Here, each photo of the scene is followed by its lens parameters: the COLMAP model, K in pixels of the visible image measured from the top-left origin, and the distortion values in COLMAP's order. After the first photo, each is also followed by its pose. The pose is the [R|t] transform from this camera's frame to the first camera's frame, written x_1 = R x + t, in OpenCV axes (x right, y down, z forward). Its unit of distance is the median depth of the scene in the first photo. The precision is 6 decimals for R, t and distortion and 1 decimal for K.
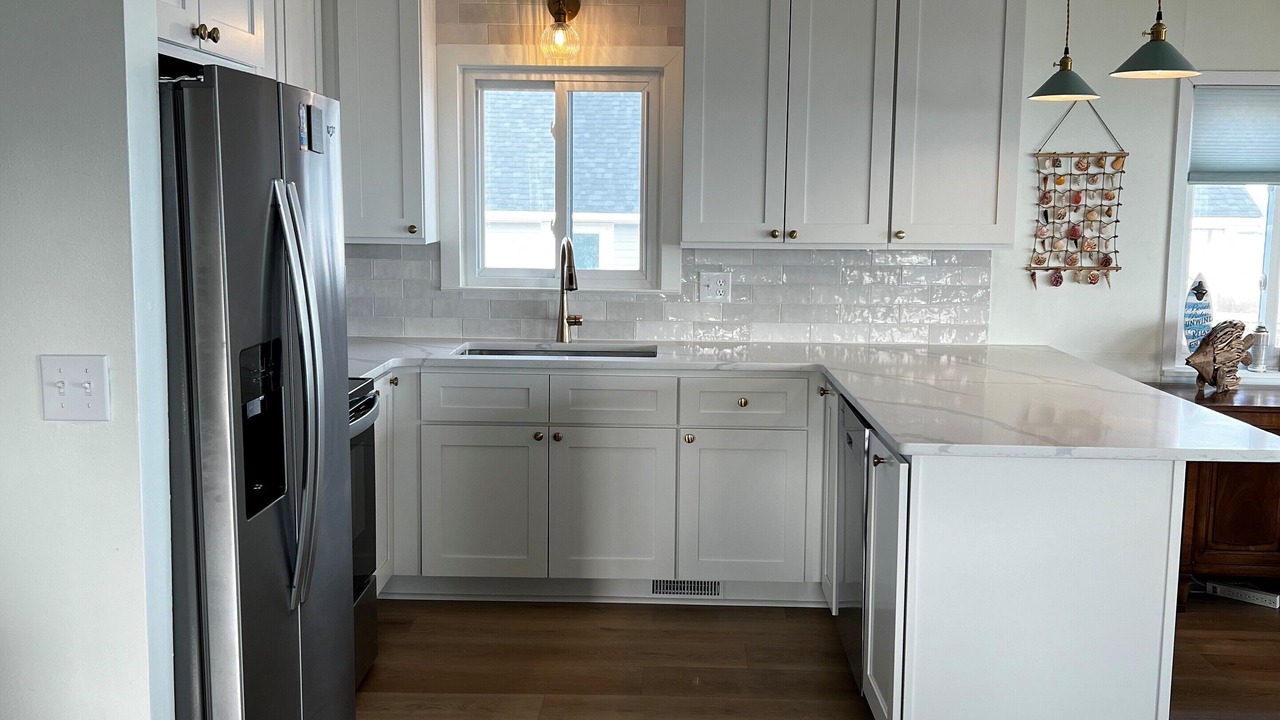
lens RADIAL K [[1266.2, 0, 642.7], [0, 1266.2, 369.8], [0, 0, 1]] dist [0.022529, 0.000000]
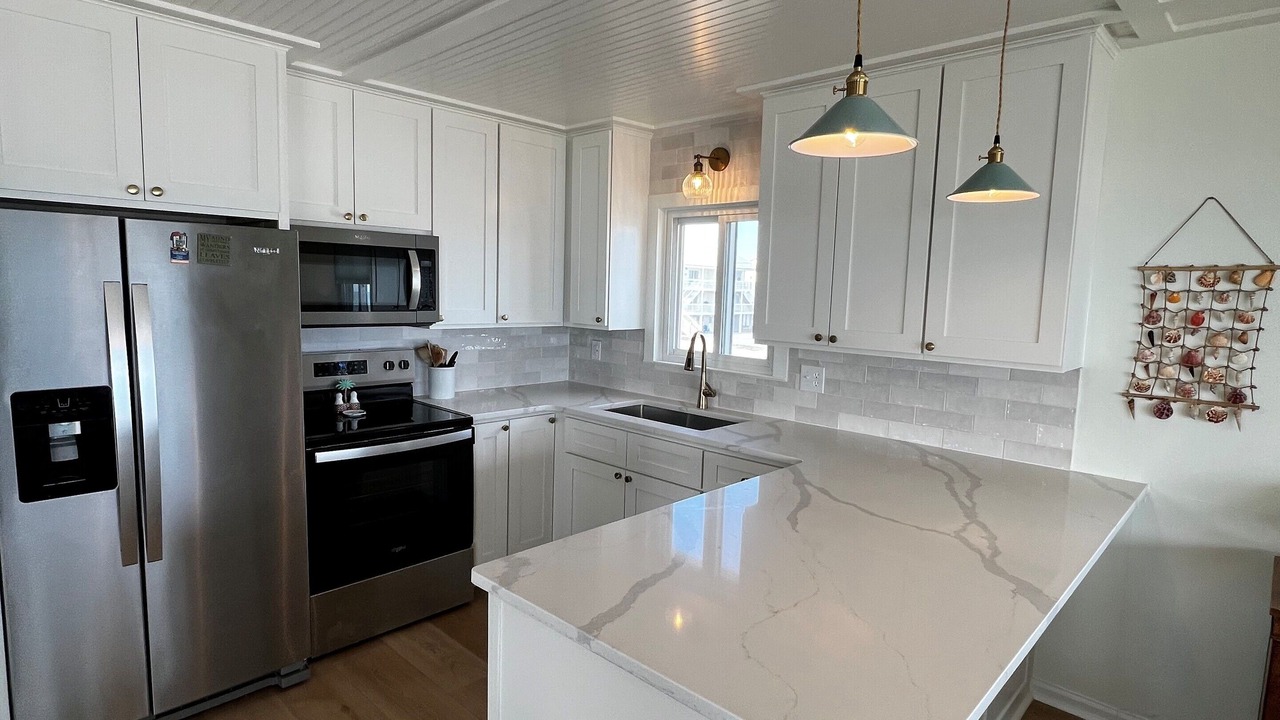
lens RADIAL K [[682.1, 0, 632.9], [0, 682.1, 359.4], [0, 0, 1]] dist [-0.002393, -0.000754]
pose [[0.746106, 0.083825, -0.660529, 0.362431], [-0.114604, 0.993405, -0.003383, -0.063559], [0.655890, 0.078223, 0.750793, 0.413675]]
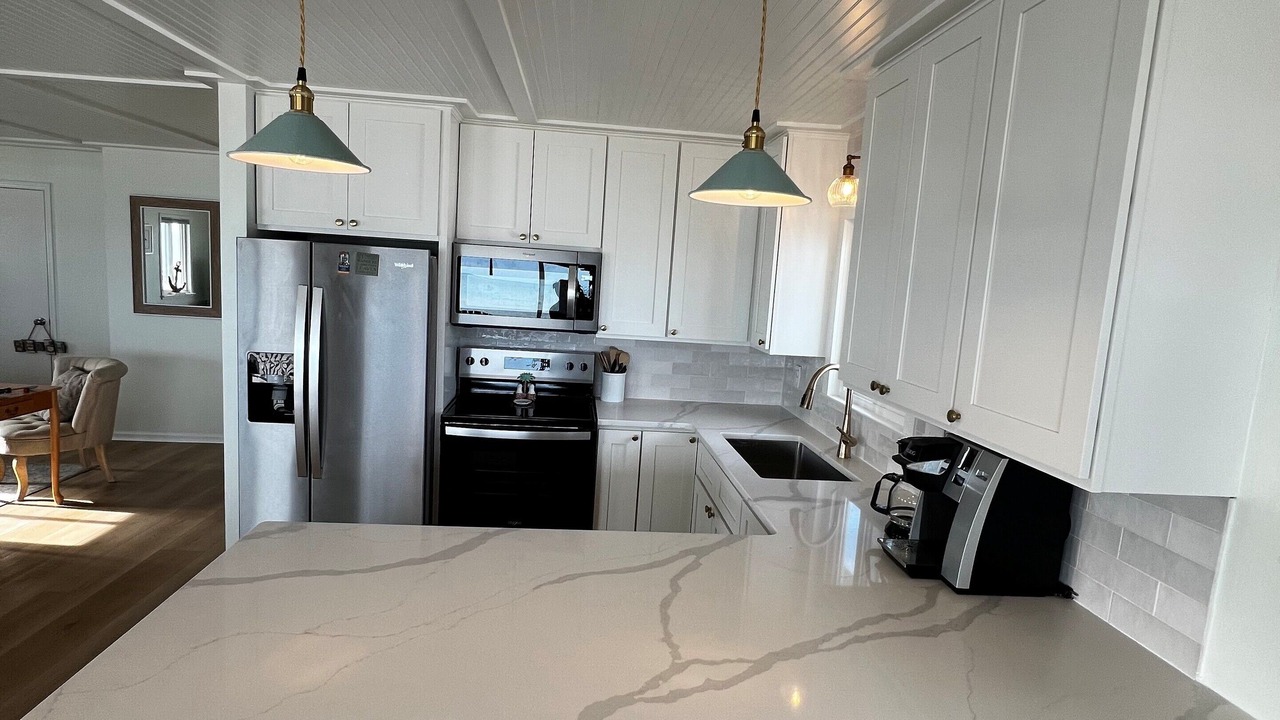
lens RADIAL K [[682.1, 0, 638.0], [0, 682.1, 359.3], [0, 0, 1]] dist [-0.002393, -0.000754]
pose [[0.128269, 0.121242, -0.984300, 0.506563], [-0.198878, 0.975483, 0.094239, -0.129636], [0.971594, 0.183668, 0.149237, 0.732890]]
